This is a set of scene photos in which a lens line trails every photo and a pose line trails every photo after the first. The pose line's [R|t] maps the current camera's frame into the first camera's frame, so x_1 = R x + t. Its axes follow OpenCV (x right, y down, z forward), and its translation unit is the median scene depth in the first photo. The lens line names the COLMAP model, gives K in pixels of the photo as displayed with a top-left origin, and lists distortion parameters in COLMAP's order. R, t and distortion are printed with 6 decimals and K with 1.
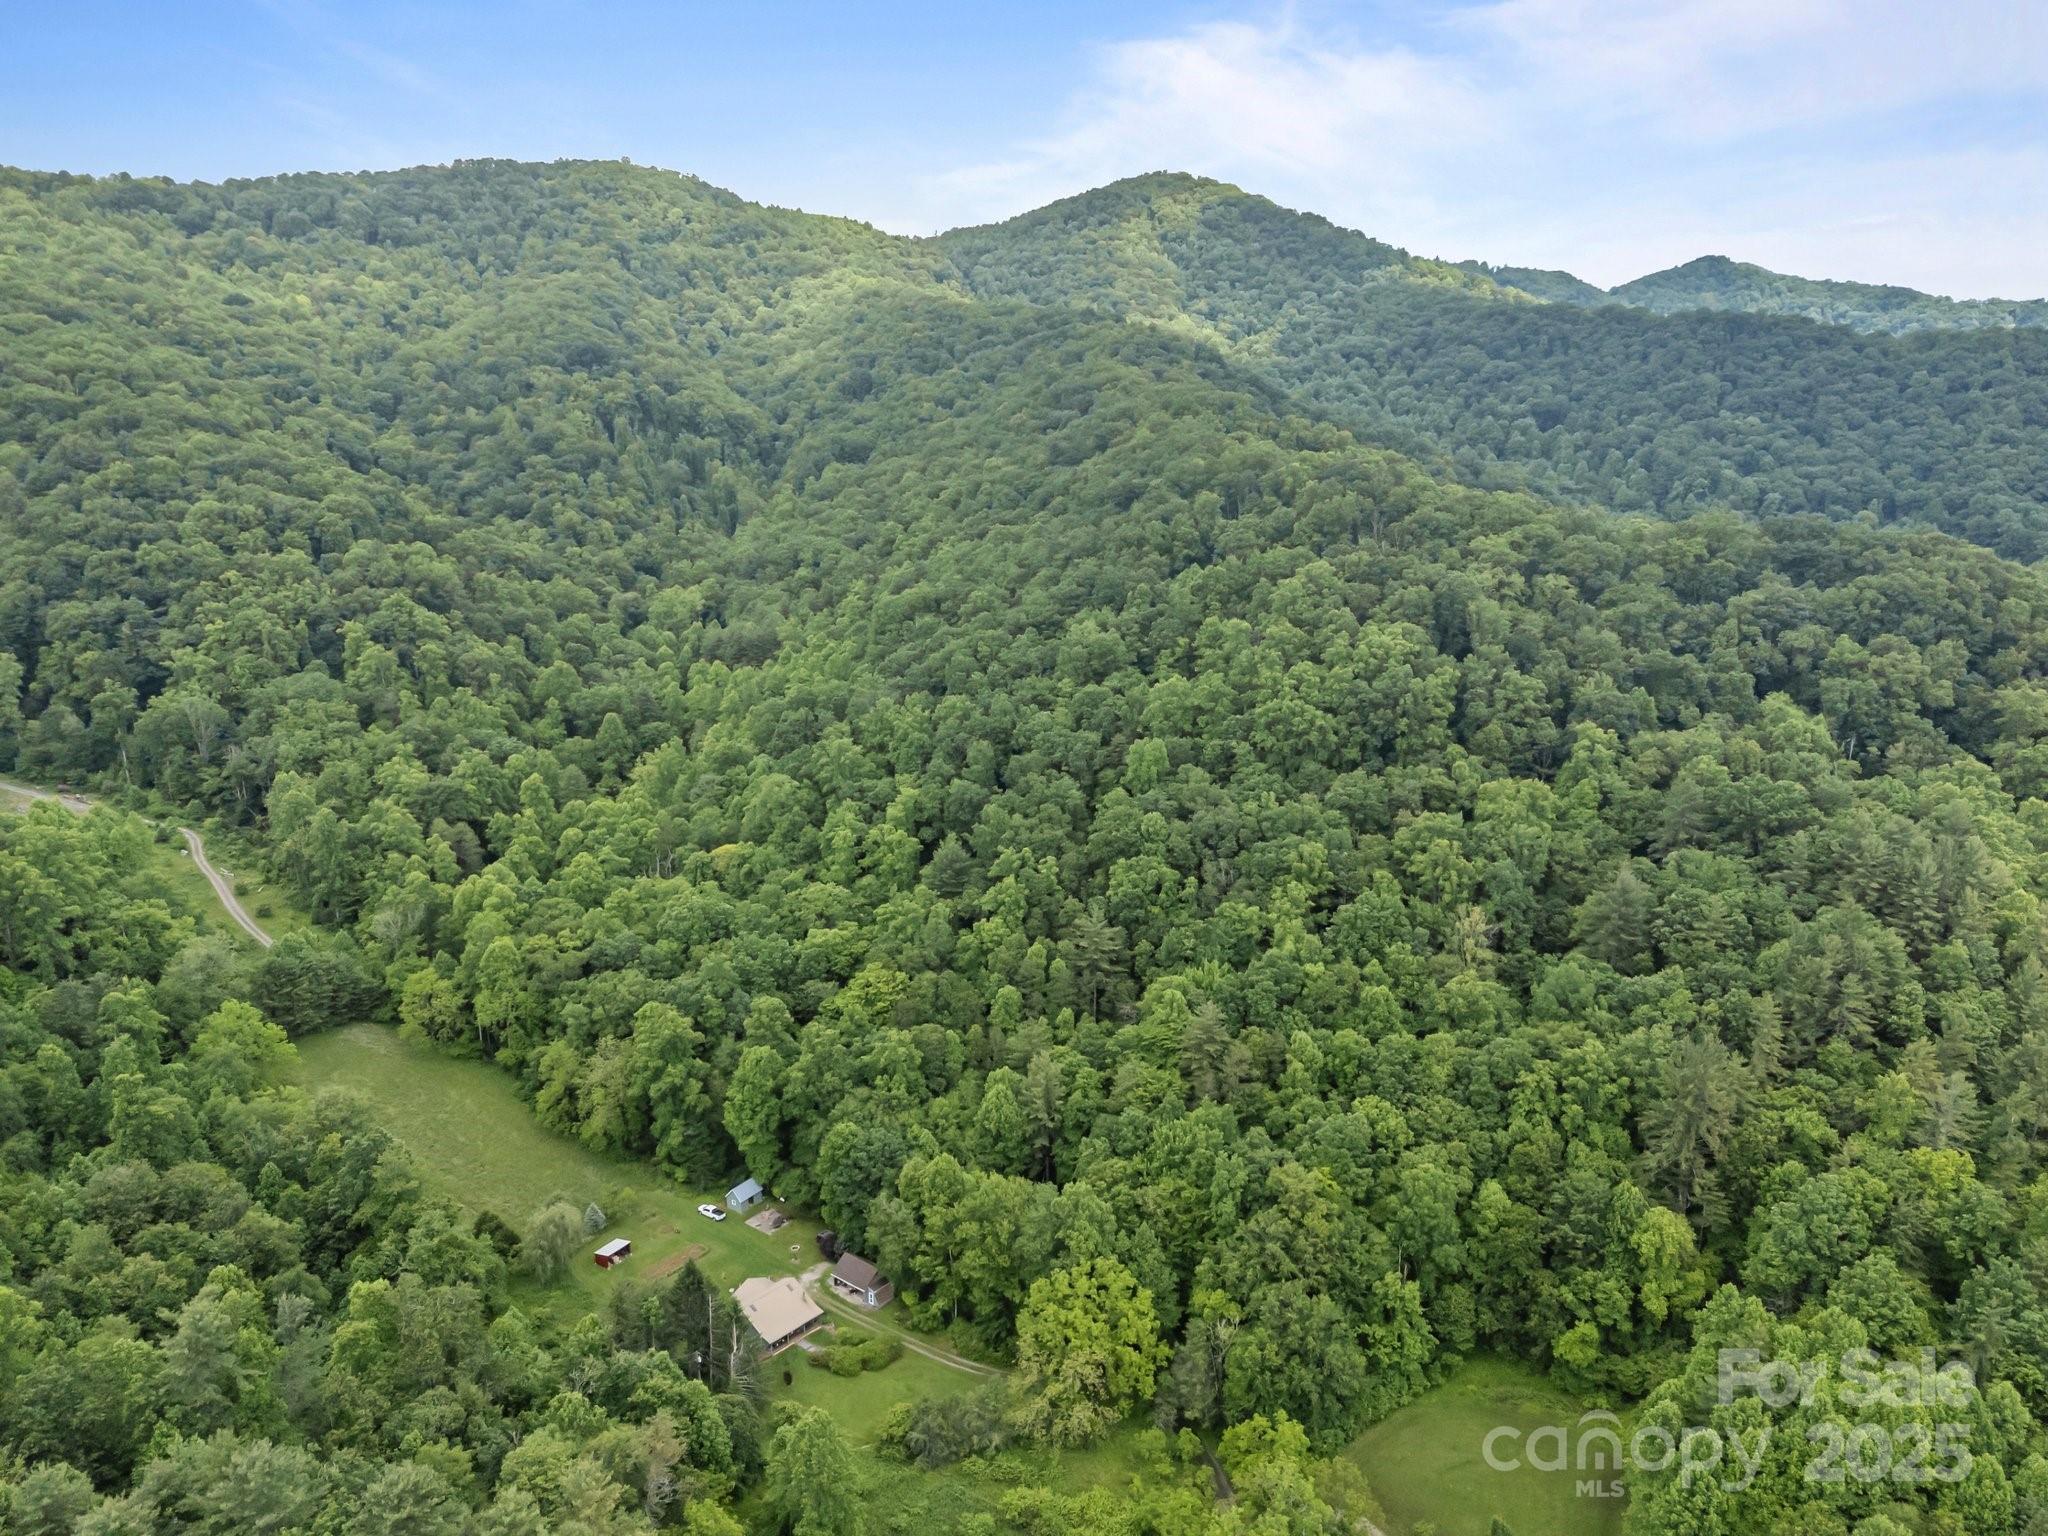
lens RADIAL K [[1509.1, 0, 1034.2], [0, 1509.1, 766.8], [0, 0, 1]] dist [0.056416, -0.053158]
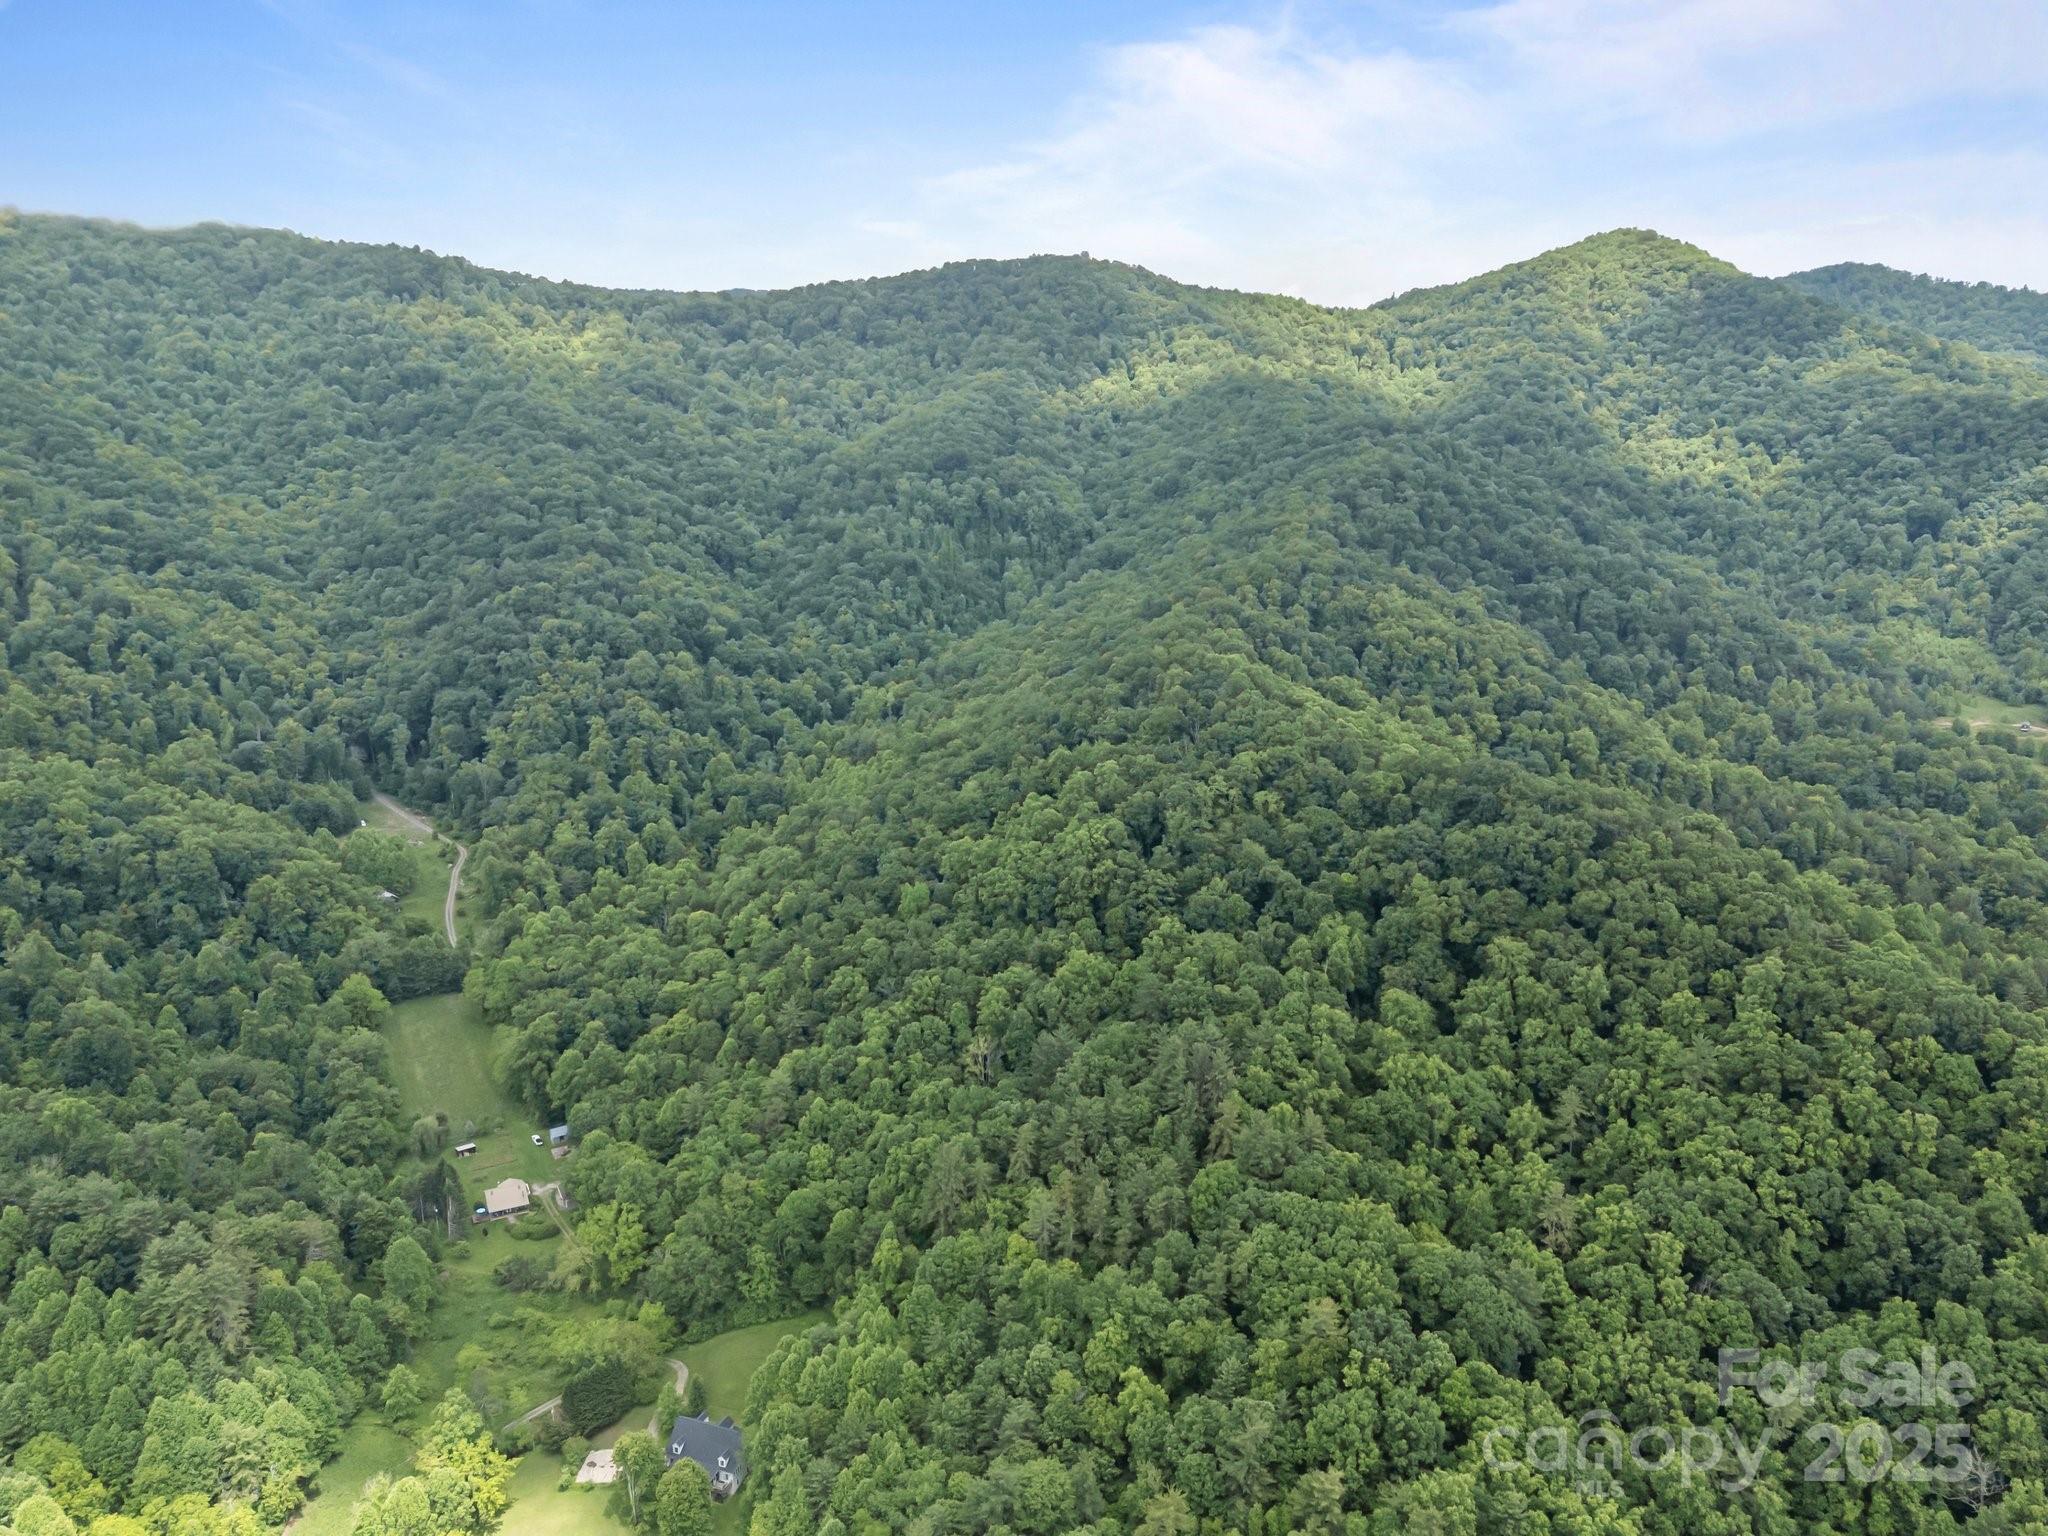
lens RADIAL K [[1502.7, 0, 1029.7], [0, 1502.7, 768.2], [0, 0, 1]] dist [0.166723, -0.389153]
pose [[0.918571, 0.104287, -0.381249, 0.601864], [-0.100028, 0.994501, 0.031033, -0.154675], [0.382388, 0.009629, 0.923951, -0.257466]]
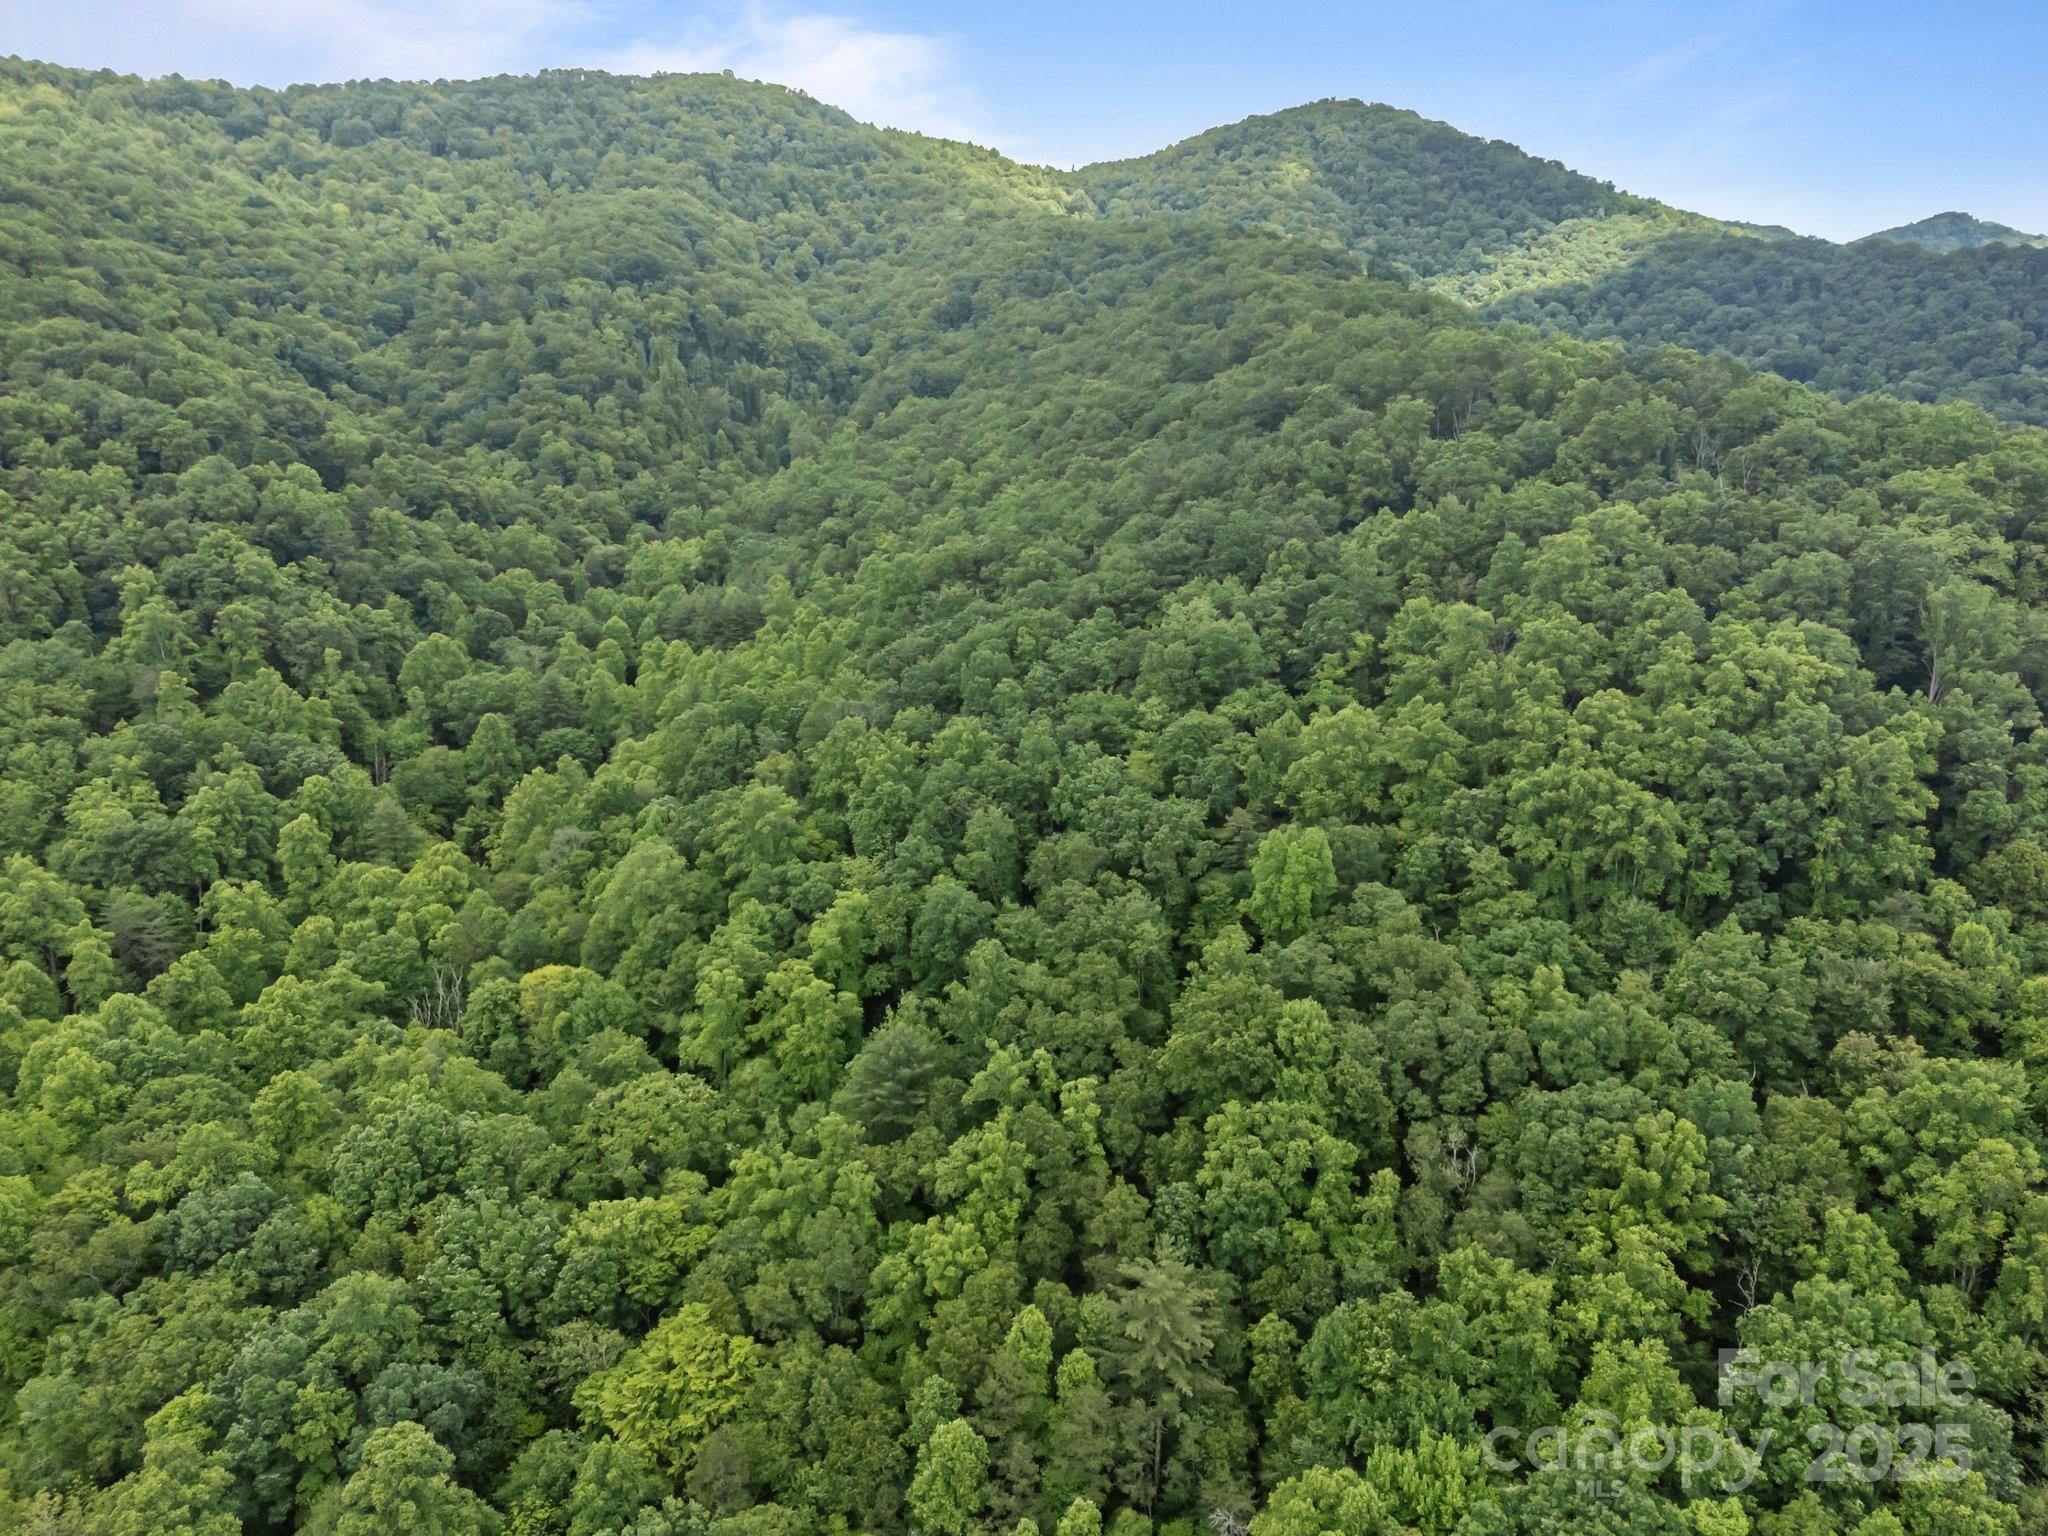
lens RADIAL K [[1509.1, 0, 1034.2], [0, 1509.1, 766.8], [0, 0, 1]] dist [0.056416, -0.053158]
pose [[0.995366, 0.041834, -0.086579, 0.024838], [-0.040582, 0.999045, 0.016171, -0.037082], [0.087173, -0.012583, 0.996114, 0.395026]]
